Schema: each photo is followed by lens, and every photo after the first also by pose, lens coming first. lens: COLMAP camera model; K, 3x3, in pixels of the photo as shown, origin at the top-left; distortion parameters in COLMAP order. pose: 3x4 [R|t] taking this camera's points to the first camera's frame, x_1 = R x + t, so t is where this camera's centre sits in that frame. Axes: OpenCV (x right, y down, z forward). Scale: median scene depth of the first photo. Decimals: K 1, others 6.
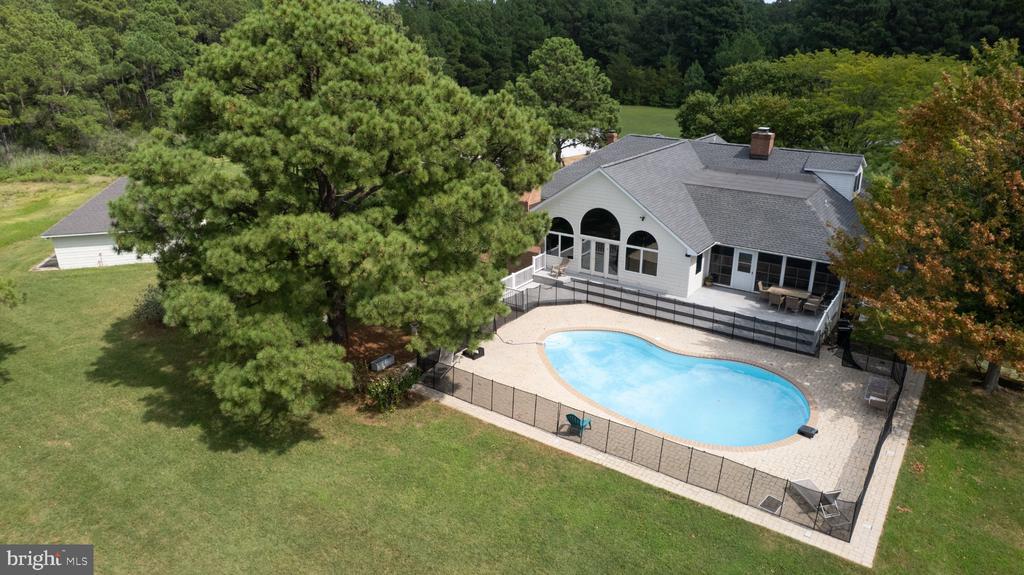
lens RADIAL K [[681.5, 0, 508.6], [0, 681.5, 297.2], [0, 0, 1]] dist [-0.066536, 0.059671]
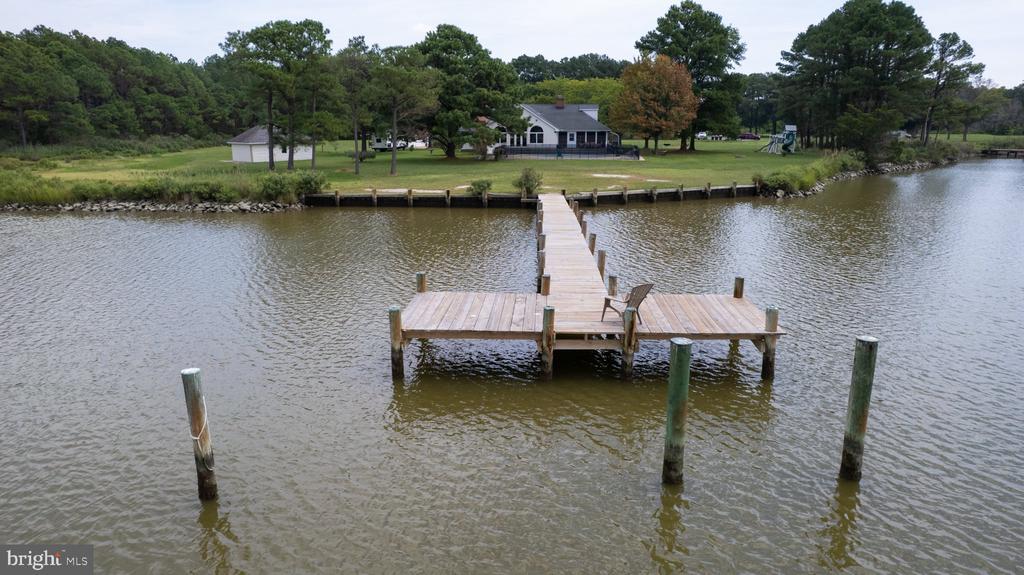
lens RADIAL K [[681.5, 0, 511.8], [0, 681.5, 251.4], [0, 0, 1]] dist [-0.066536, 0.059671]
pose [[0.881937, -0.085475, 0.463553, -1.258514], [0.169105, 0.975331, -0.141888, 0.803696], [-0.439990, 0.203526, 0.874635, -1.270268]]
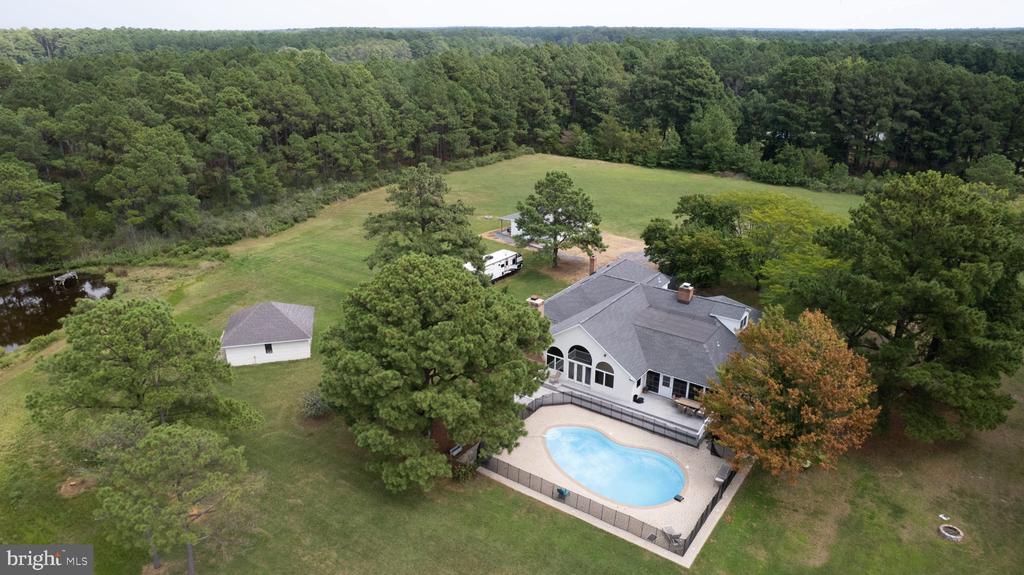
lens RADIAL K [[681.5, 0, 508.1], [0, 681.5, 282.1], [0, 0, 1]] dist [-0.066536, 0.059671]
pose [[0.999980, 0.005880, 0.002262, -0.049104], [-0.005876, 0.999981, -0.001782, -0.318316], [-0.002272, 0.001769, 0.999996, -0.730933]]
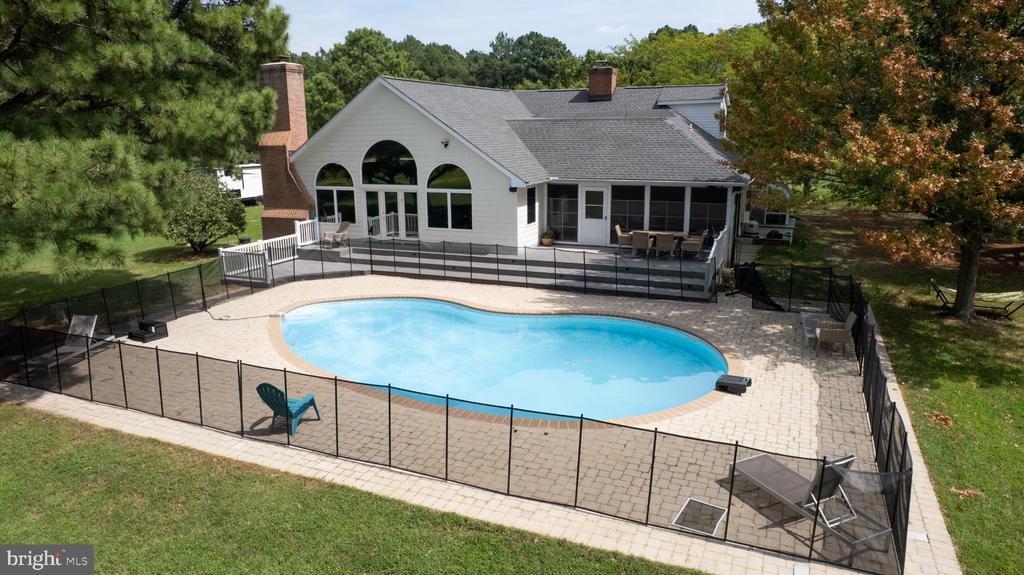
lens RADIAL K [[681.5, 0, 507.5], [0, 681.5, 286.2], [0, 0, 1]] dist [-0.066536, 0.059671]
pose [[0.977533, -0.048522, 0.205121, 0.120902], [0.077496, 0.987719, -0.135671, 0.134888], [-0.196019, 0.148518, 0.969288, 0.373830]]
